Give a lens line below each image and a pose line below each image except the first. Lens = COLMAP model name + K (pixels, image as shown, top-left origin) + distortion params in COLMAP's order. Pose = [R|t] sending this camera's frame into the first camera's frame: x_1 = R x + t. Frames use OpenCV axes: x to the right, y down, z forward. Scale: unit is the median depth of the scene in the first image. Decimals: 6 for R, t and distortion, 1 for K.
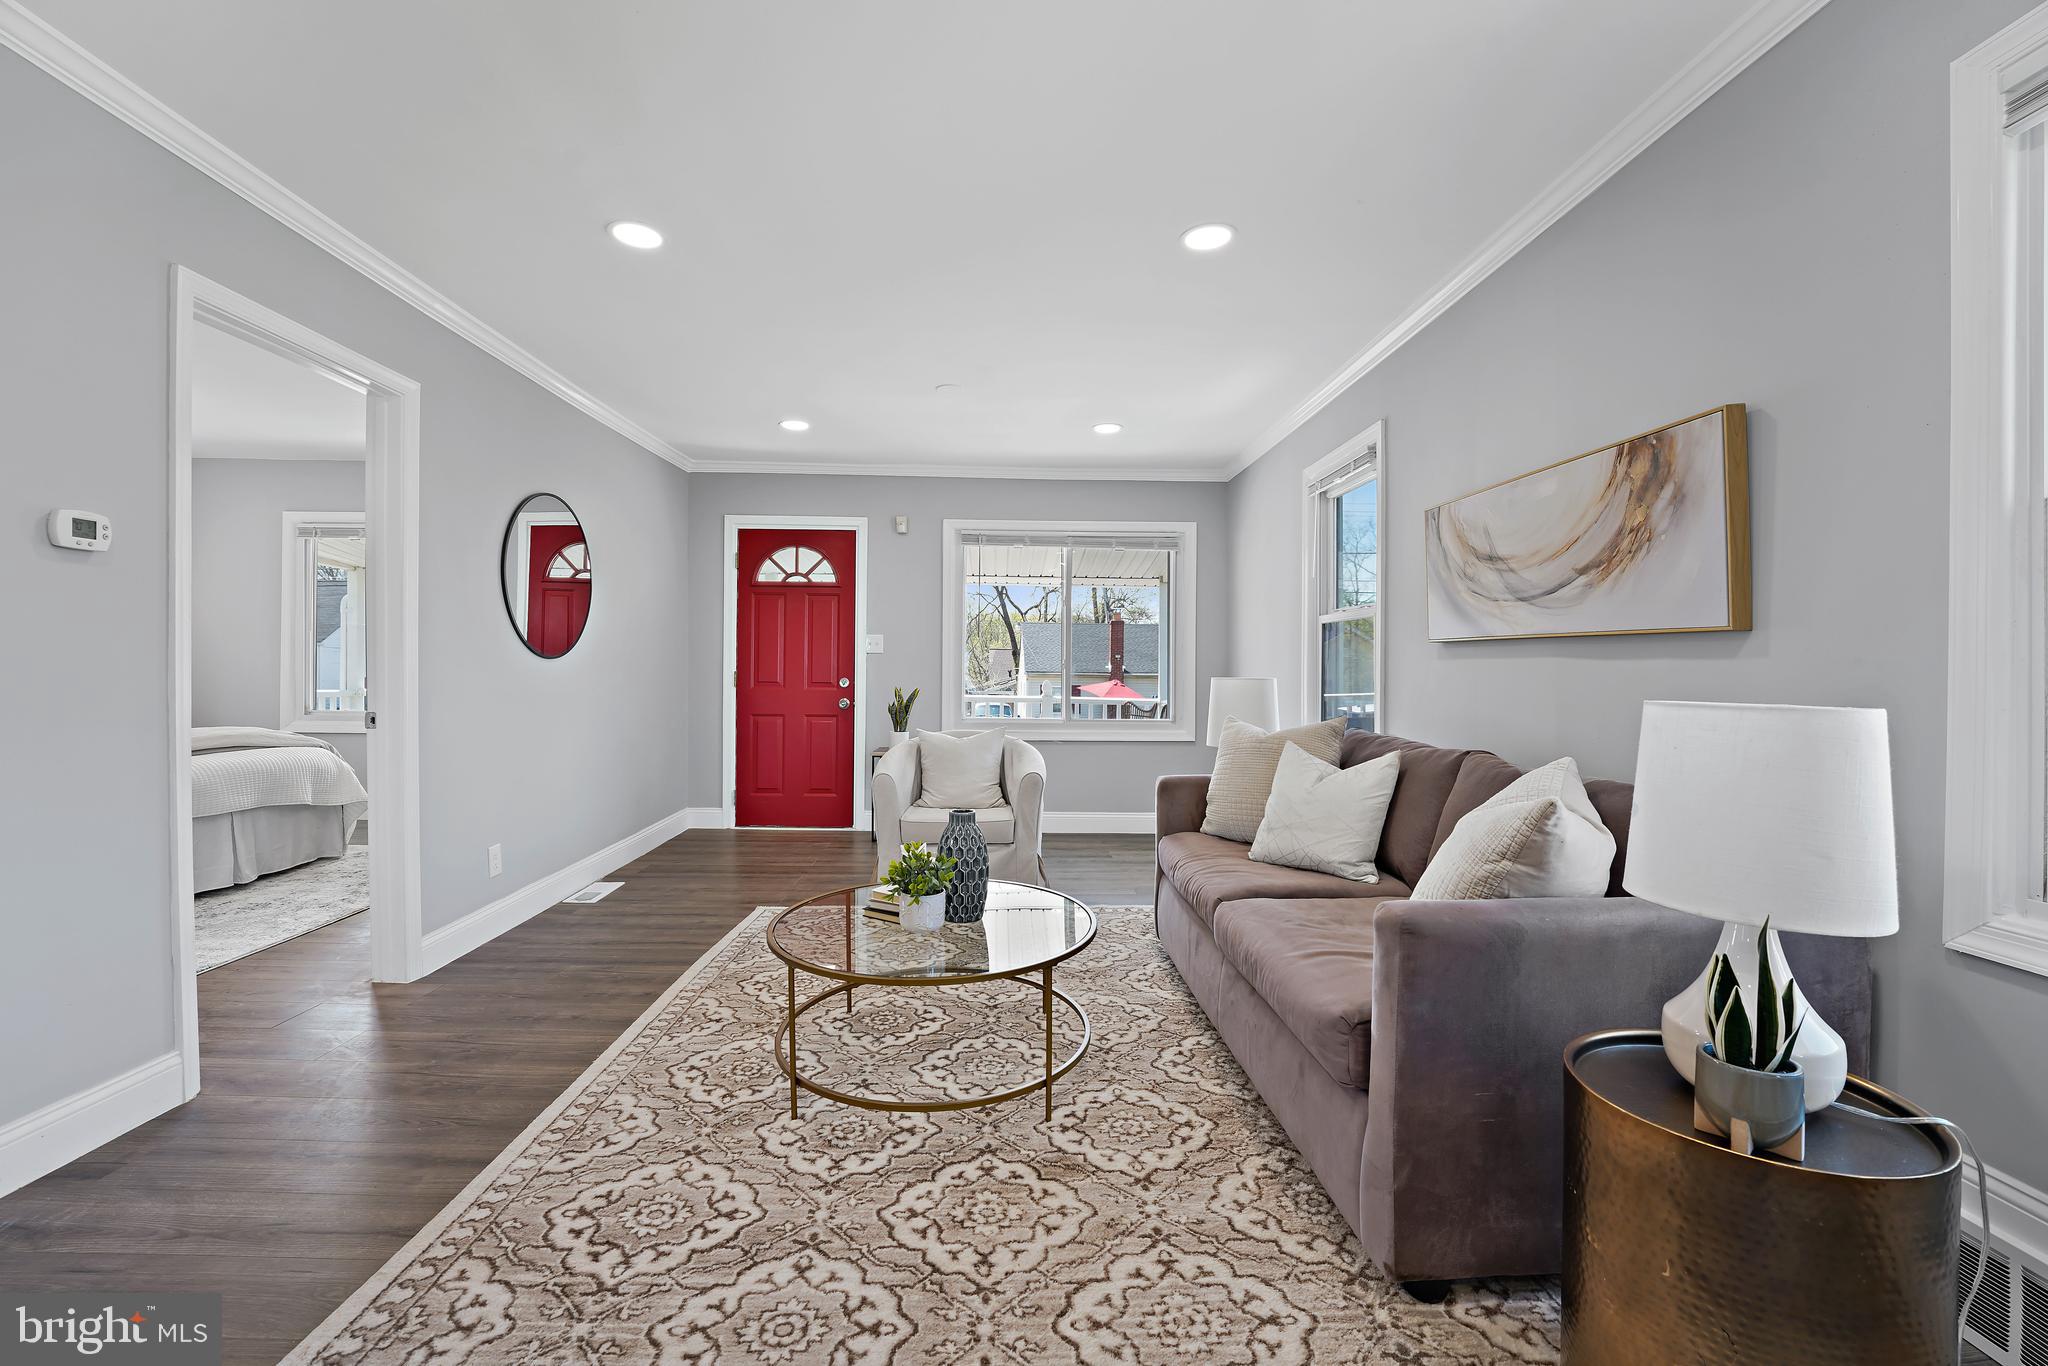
lens RADIAL K [[833.9, 0, 1013.8], [0, 833.9, 674.5], [0, 0, 1]] dist [-0.026349, 0.000324]
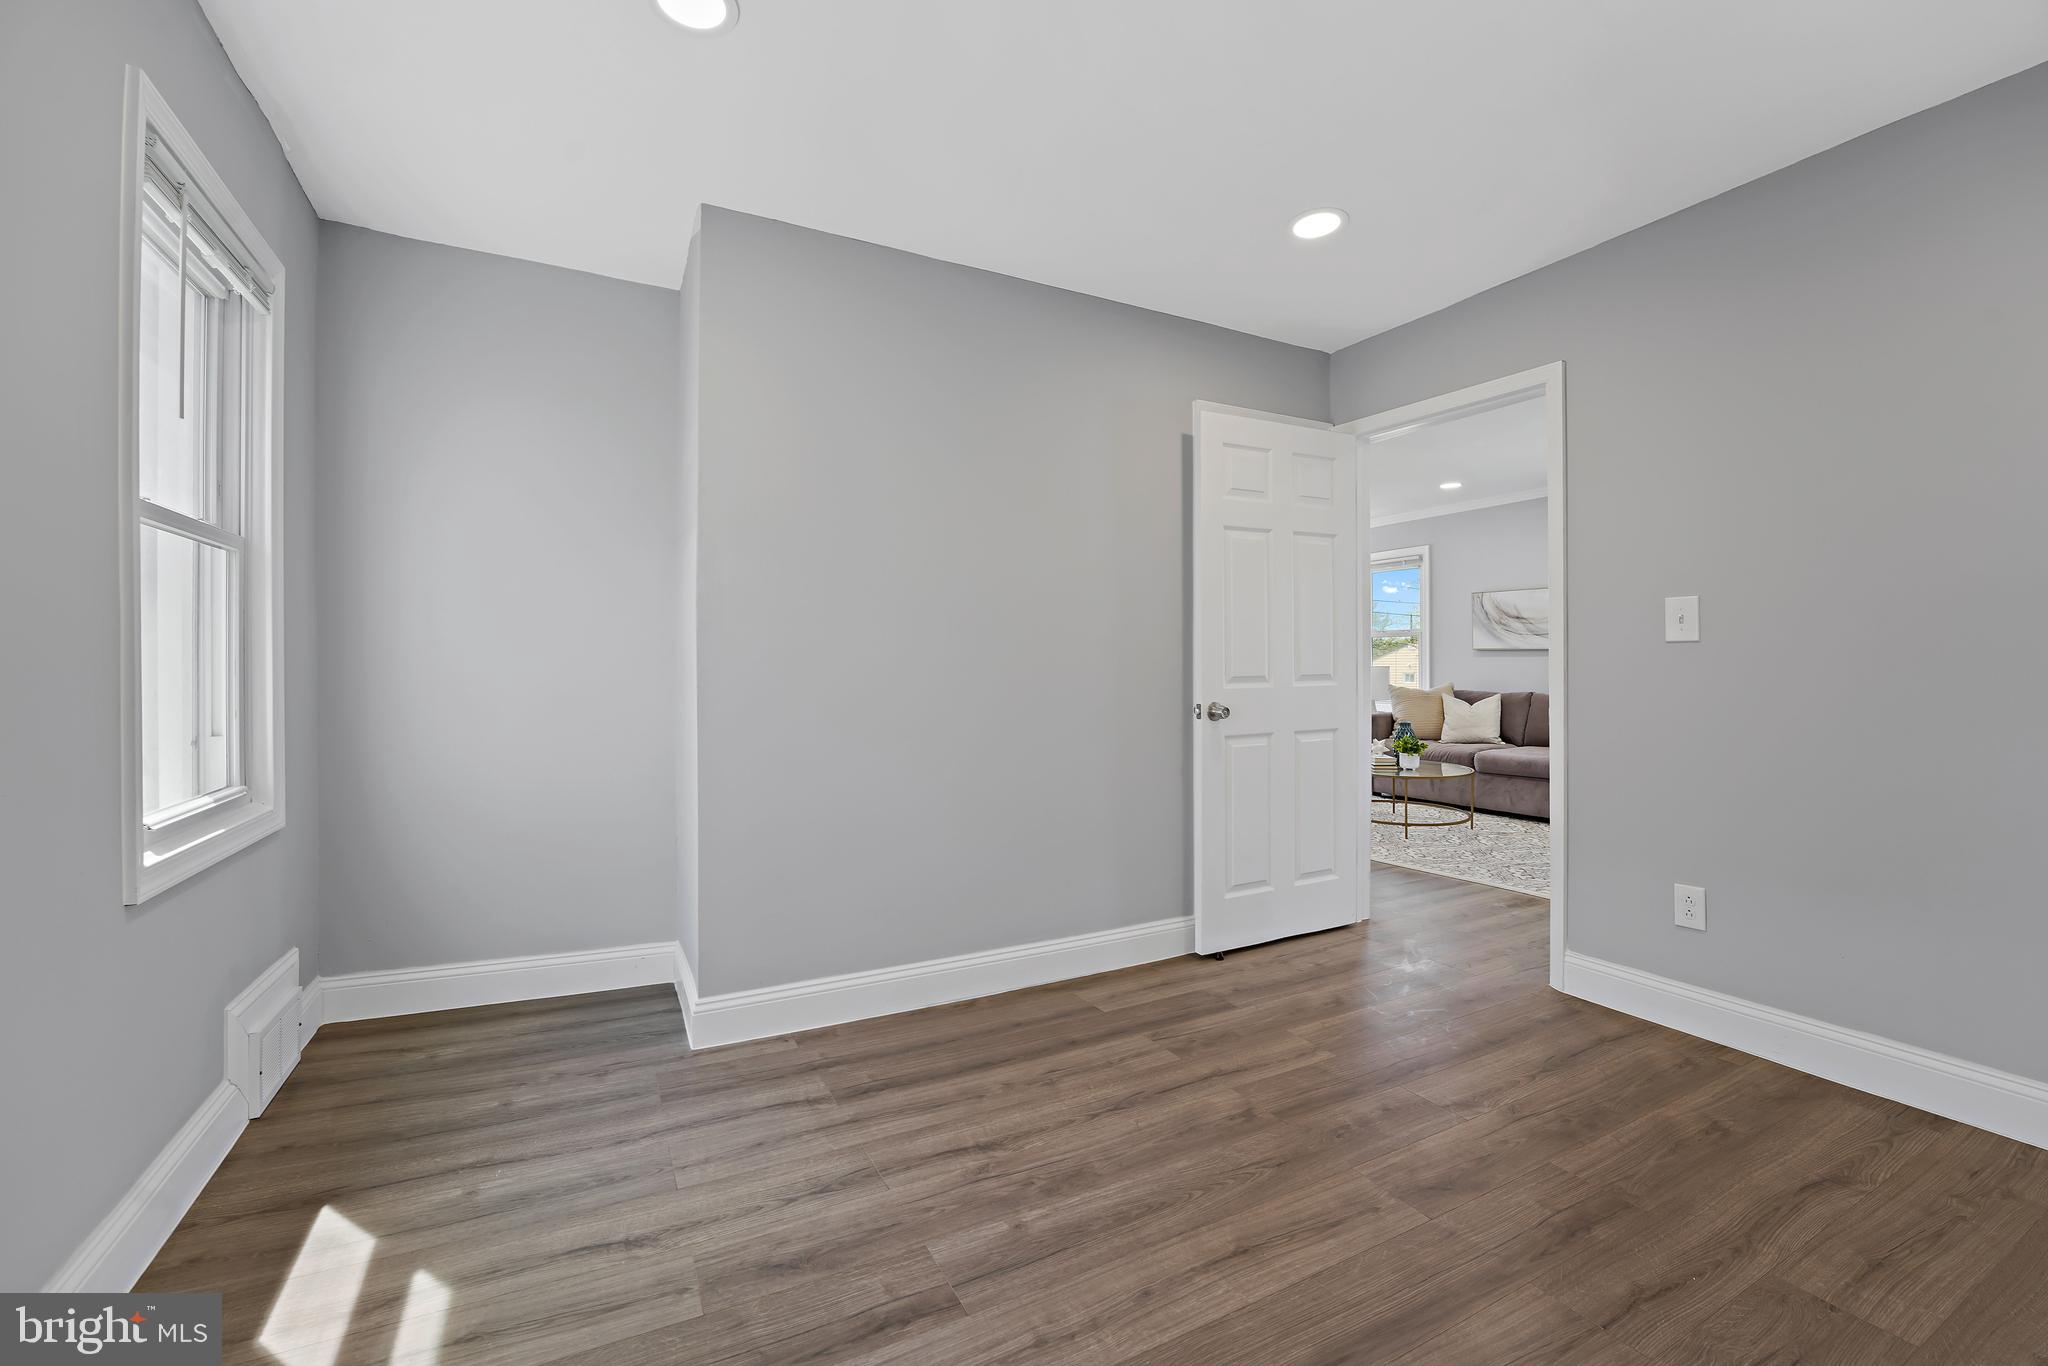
lens RADIAL K [[834.9, 0, 1025.1], [0, 834.9, 661.6], [0, 0, 1]] dist [-0.026150, 0.000070]
pose [[0.892329, -0.008293, 0.451310, -2.033618], [0.011141, 0.999931, -0.003654, -0.014089], [-0.451249, 0.008289, 0.892360, -0.615537]]
